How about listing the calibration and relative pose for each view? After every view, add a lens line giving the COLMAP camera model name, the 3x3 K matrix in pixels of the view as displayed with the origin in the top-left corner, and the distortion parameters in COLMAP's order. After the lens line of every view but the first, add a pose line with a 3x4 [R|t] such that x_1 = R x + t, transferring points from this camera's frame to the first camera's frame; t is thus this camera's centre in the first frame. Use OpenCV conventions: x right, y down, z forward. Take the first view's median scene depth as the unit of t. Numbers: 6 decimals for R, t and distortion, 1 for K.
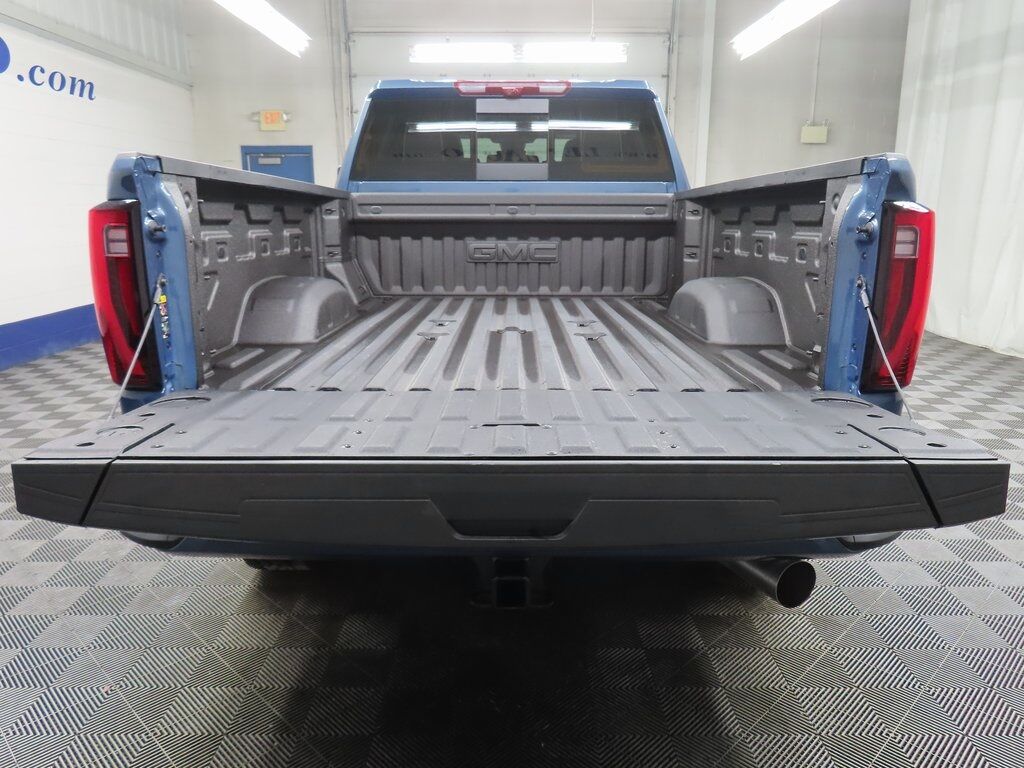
lens RADIAL K [[730.2, 0, 512.6], [0, 730.2, 382.8], [0, 0, 1]] dist [-0.008708, 0.000364]
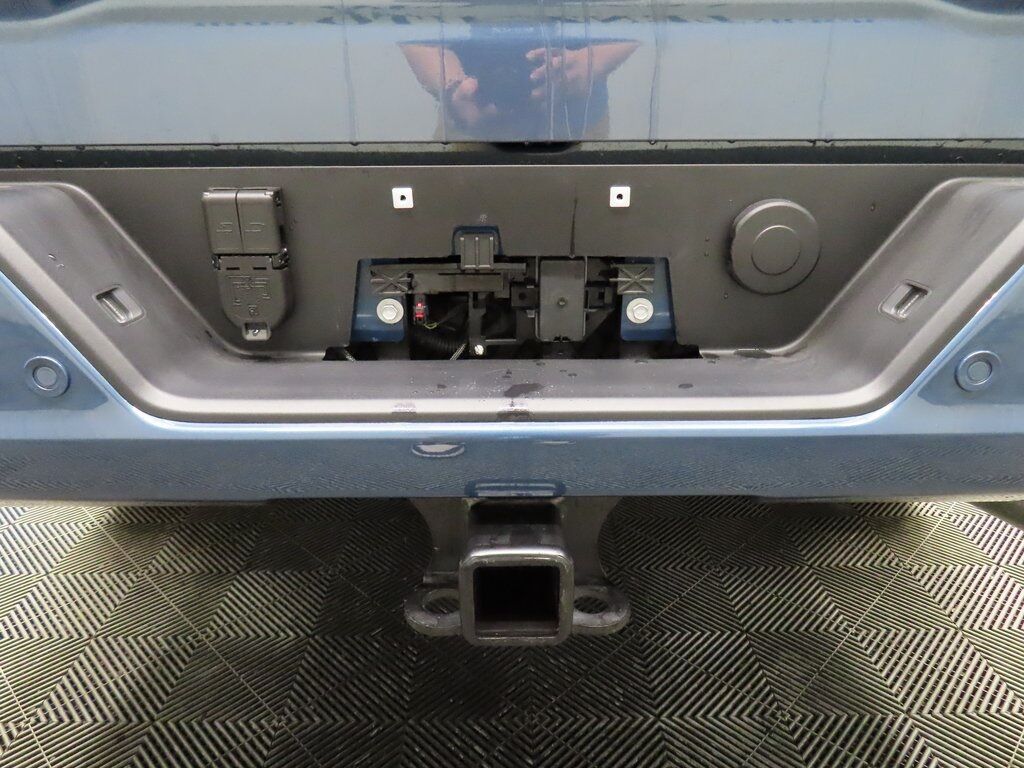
lens RADIAL K [[730.2, 0, 514.8], [0, 730.2, 388.2], [0, 0, 1]] dist [-0.008708, 0.000364]
pose [[0.999949, -0.008192, 0.005869, -0.001479], [0.007350, 0.991300, 0.131413, 0.059928], [-0.006894, -0.131364, 0.991310, 0.279451]]
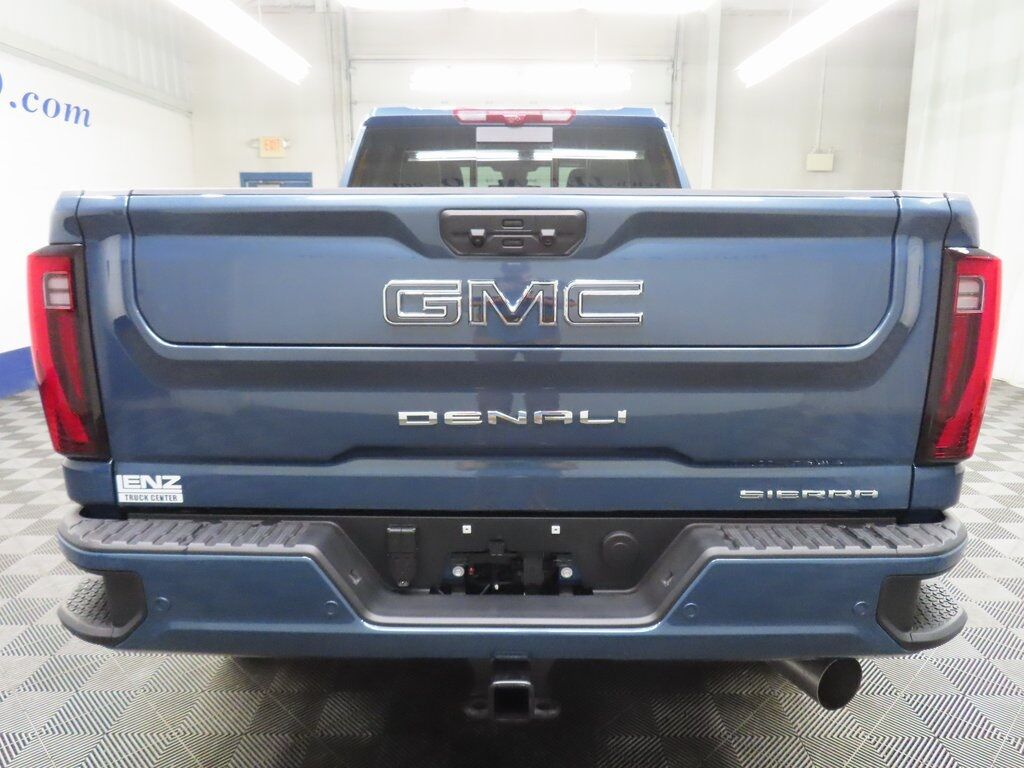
lens RADIAL K [[730.2, 0, 511.8], [0, 730.2, 383.0], [0, 0, 1]] dist [-0.008708, 0.000364]
pose [[0.999992, 0.002274, -0.003424, 0.000418], [-0.002381, 0.999493, -0.031753, -0.024190], [0.003350, 0.031761, 0.999490, 0.056682]]
